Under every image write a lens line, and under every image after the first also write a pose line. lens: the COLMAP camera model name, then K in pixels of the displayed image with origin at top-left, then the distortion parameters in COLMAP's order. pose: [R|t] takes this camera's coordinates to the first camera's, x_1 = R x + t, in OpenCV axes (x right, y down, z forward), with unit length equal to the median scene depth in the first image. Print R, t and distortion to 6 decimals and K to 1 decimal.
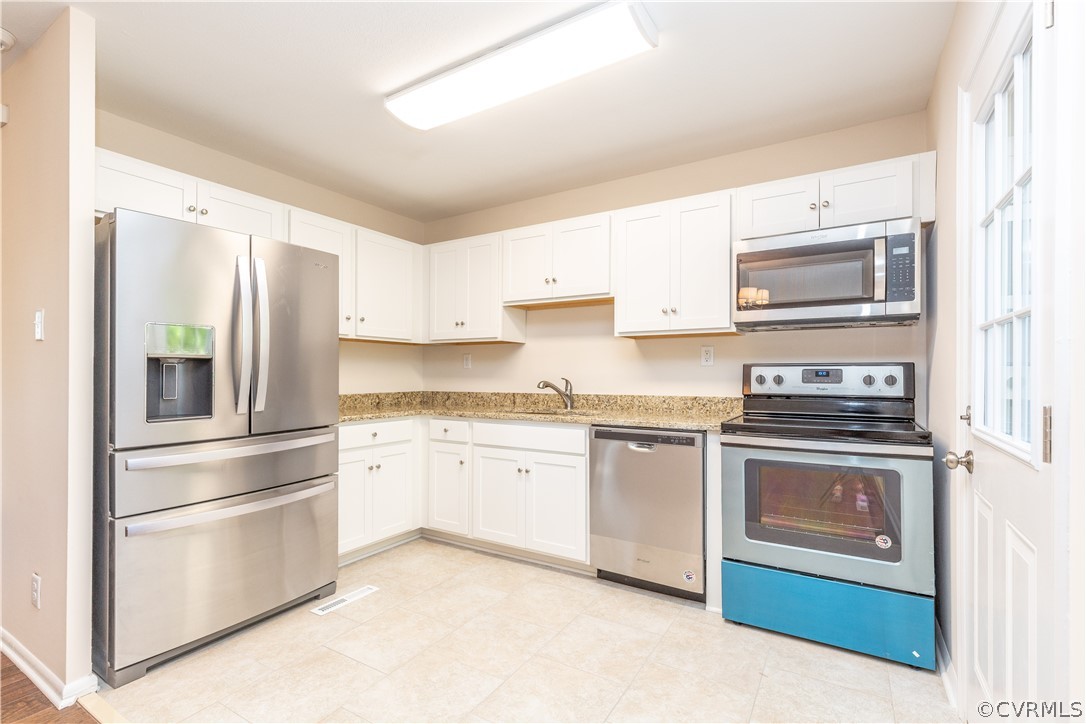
lens RADIAL K [[498.0, 0, 544.2], [0, 498.0, 369.6], [0, 0, 1]] dist [0.018084, -0.001100]
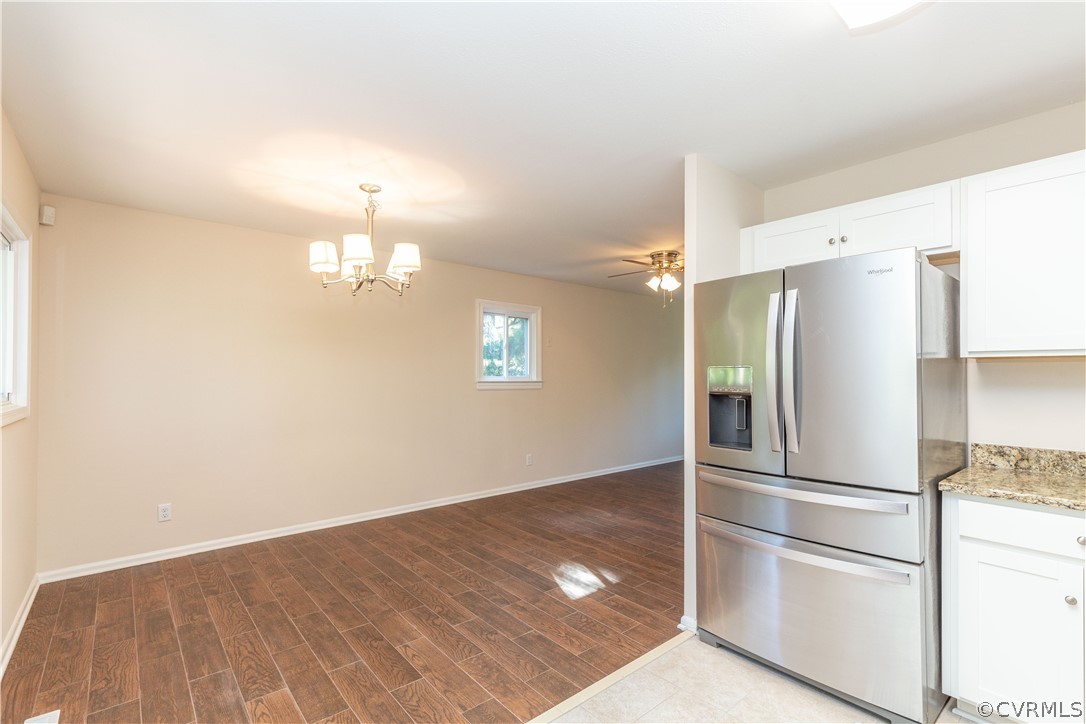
lens RADIAL K [[498.0, 0, 542.0], [0, 498.0, 367.4], [0, 0, 1]] dist [0.018084, -0.001100]
pose [[-0.315464, -0.014375, -0.948829, 0.388928], [0.005340, 0.999843, -0.016924, -0.051565], [0.948923, -0.010406, -0.315338, 0.714113]]
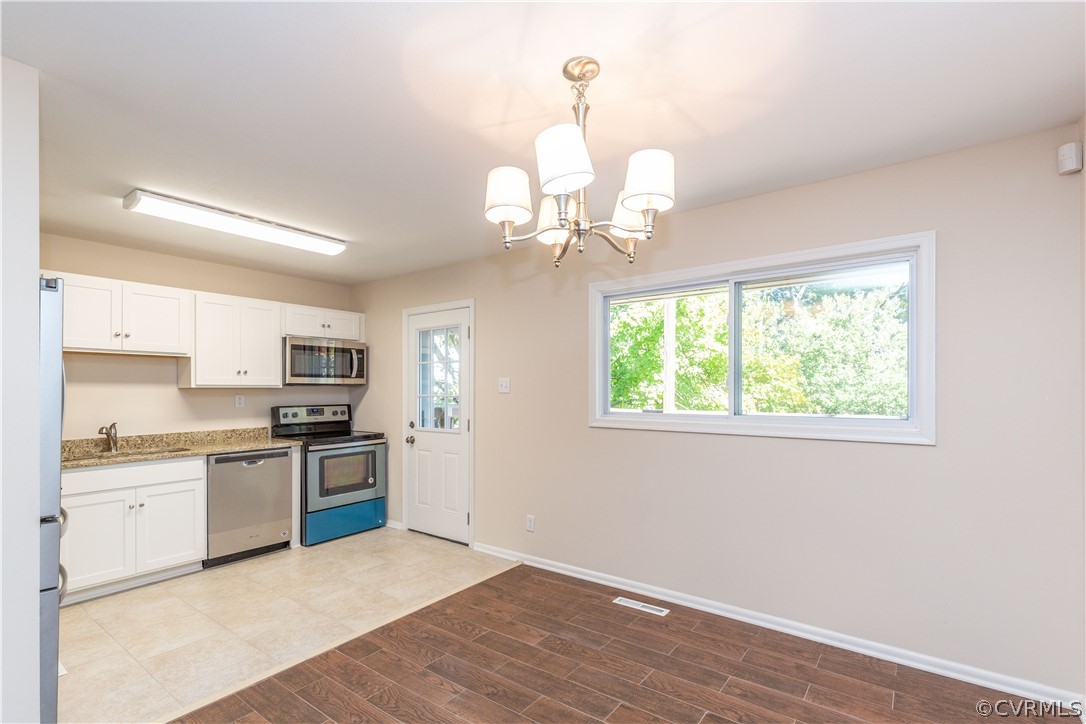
lens RADIAL K [[498.0, 0, 557.3], [0, 498.0, 389.7], [0, 0, 1]] dist [0.018084, -0.001100]
pose [[0.070006, 0.001657, 0.997545, -1.237971], [-0.000079, 0.999999, -0.001656, -0.066486], [-0.997547, 0.000037, 0.070006, -0.044704]]
